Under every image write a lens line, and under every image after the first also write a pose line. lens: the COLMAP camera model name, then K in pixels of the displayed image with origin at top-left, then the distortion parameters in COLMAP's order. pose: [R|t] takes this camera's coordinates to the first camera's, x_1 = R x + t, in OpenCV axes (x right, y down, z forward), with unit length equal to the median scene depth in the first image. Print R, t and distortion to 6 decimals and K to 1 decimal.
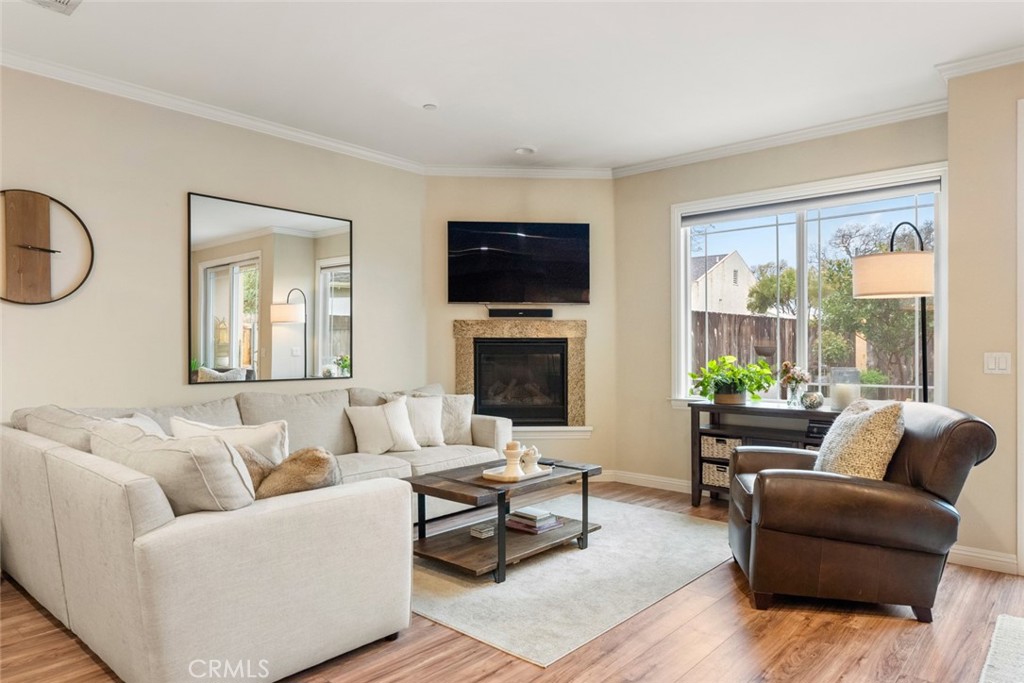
lens RADIAL K [[654.3, 0, 513.3], [0, 654.3, 337.5], [0, 0, 1]] dist [0.000216, 0.005816]
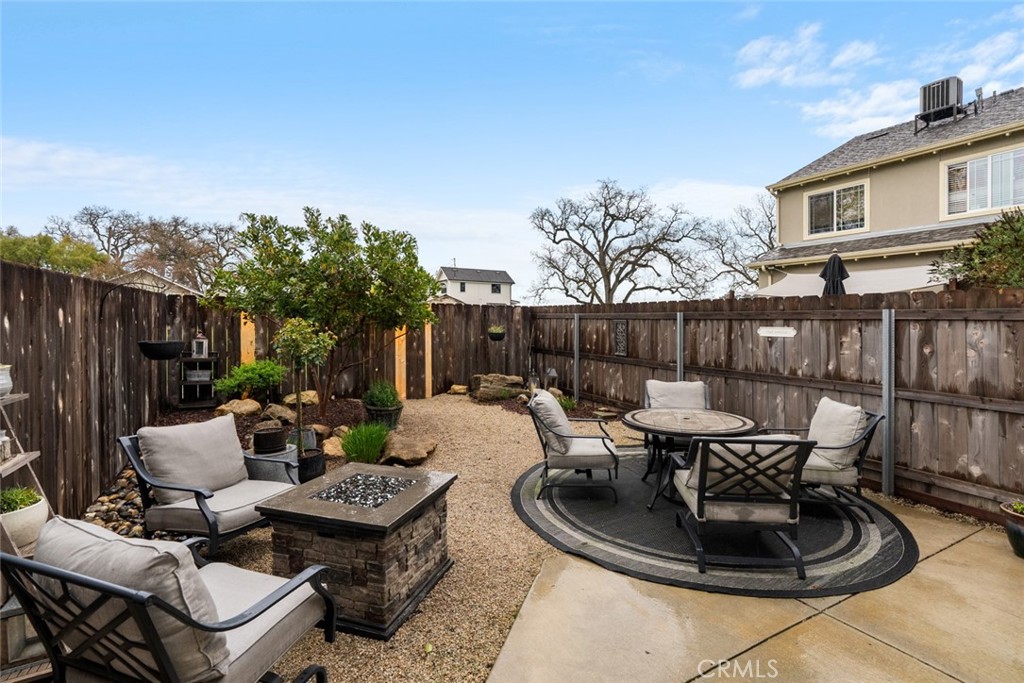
lens RADIAL K [[465.8, 0, 508.4], [0, 465.8, 319.8], [0, 0, 1]] dist [-0.004844, 0.001847]
pose [[0.344263, 0.003942, 0.938865, 0.242952], [-0.027018, 0.999619, 0.005710, -0.032772], [-0.938484, -0.027331, 0.344238, 1.246070]]
